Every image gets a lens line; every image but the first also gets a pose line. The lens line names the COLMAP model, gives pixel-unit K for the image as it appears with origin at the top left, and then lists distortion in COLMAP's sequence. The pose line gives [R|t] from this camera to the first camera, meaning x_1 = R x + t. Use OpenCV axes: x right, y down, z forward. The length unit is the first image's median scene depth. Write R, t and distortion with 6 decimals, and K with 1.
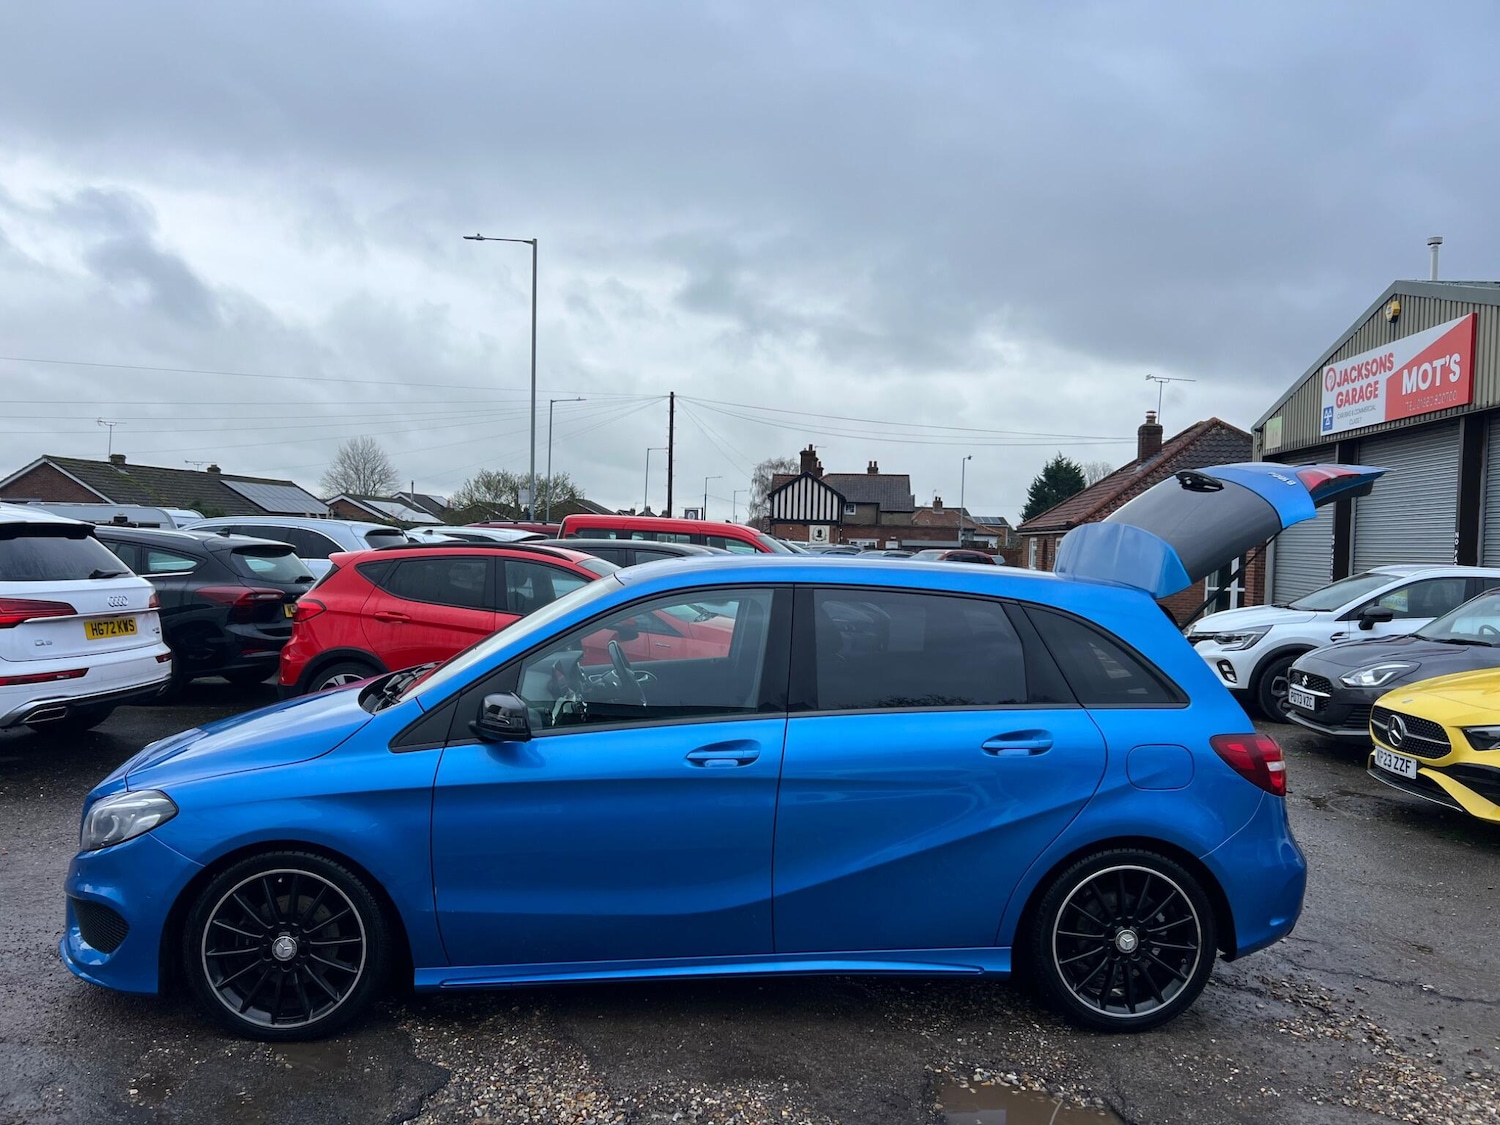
lens RADIAL K [[1133.1, 0, 742.2], [0, 1133.1, 578.2], [0, 0, 1]] dist [0.057717, -0.063684]
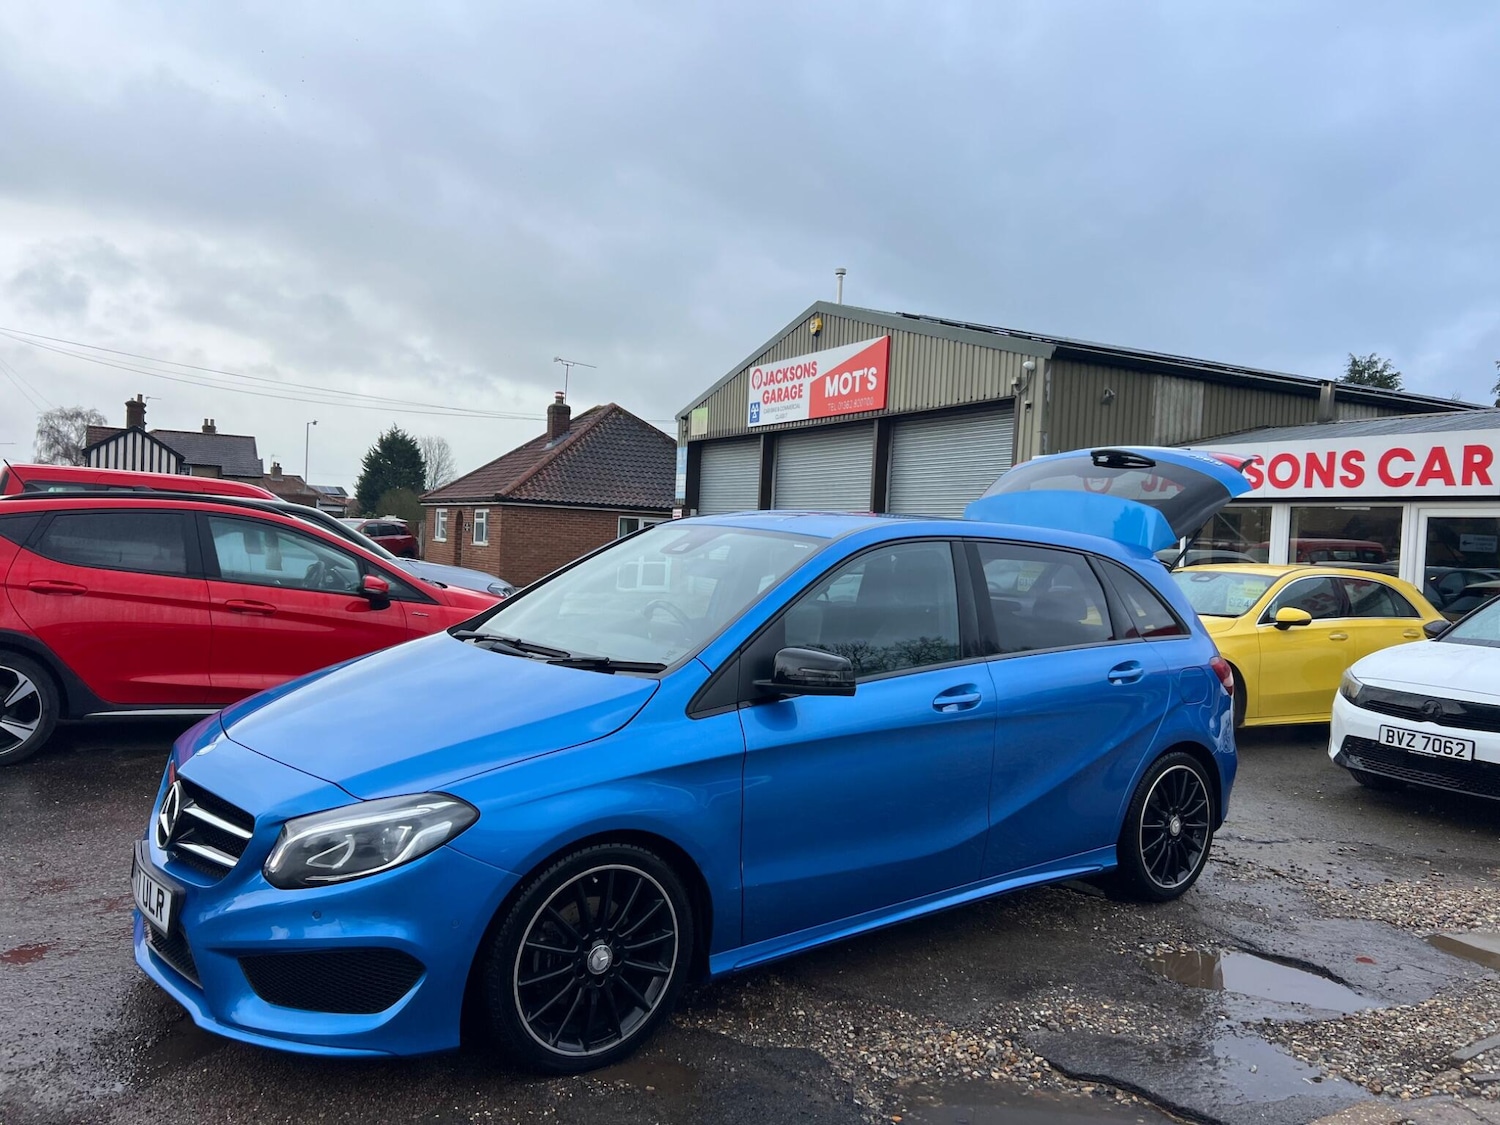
lens RADIAL K [[1133.1, 0, 740.6], [0, 1133.1, 574.9], [0, 0, 1]] dist [0.057717, -0.063684]
pose [[0.831542, -0.008859, 0.555391, -0.171599], [-0.002289, 0.999810, 0.019376, 0.004804], [-0.555457, -0.017384, 0.831364, 0.053776]]
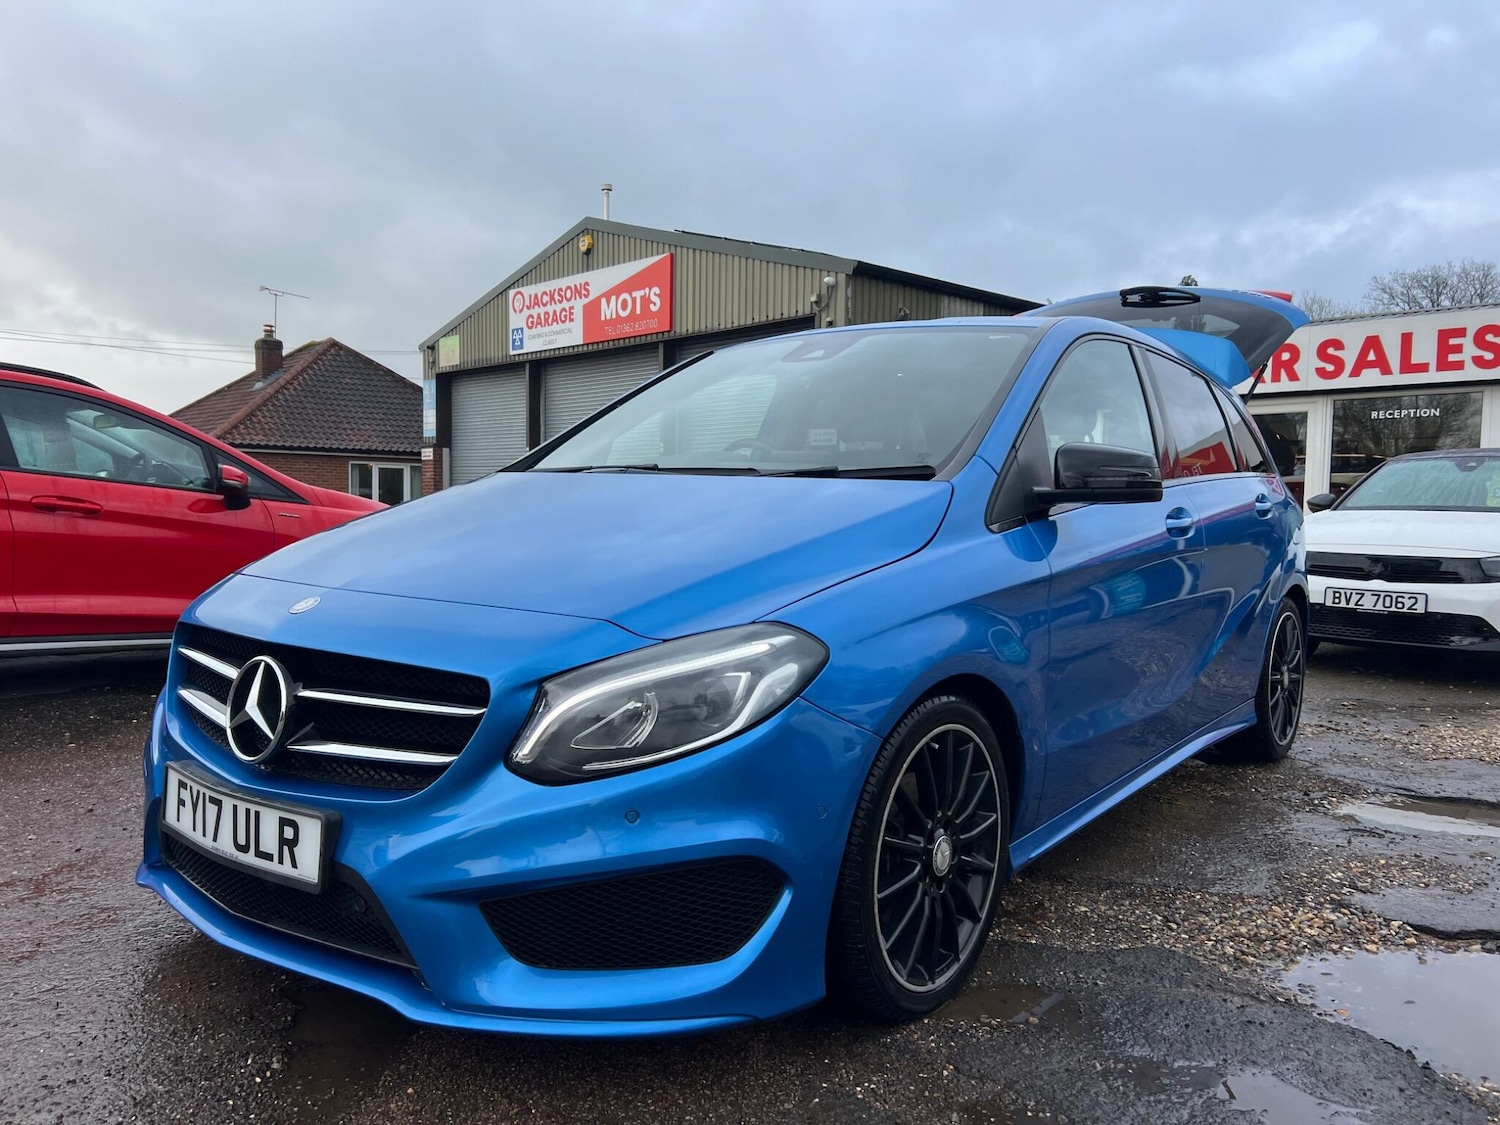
lens RADIAL K [[1133.1, 0, 740.1], [0, 1133.1, 577.1], [0, 0, 1]] dist [0.057717, -0.063684]
pose [[0.661788, -0.066816, 0.746708, -0.200800], [0.030455, 0.997594, 0.062273, 0.029687], [-0.749073, -0.018471, 0.662230, 0.150243]]
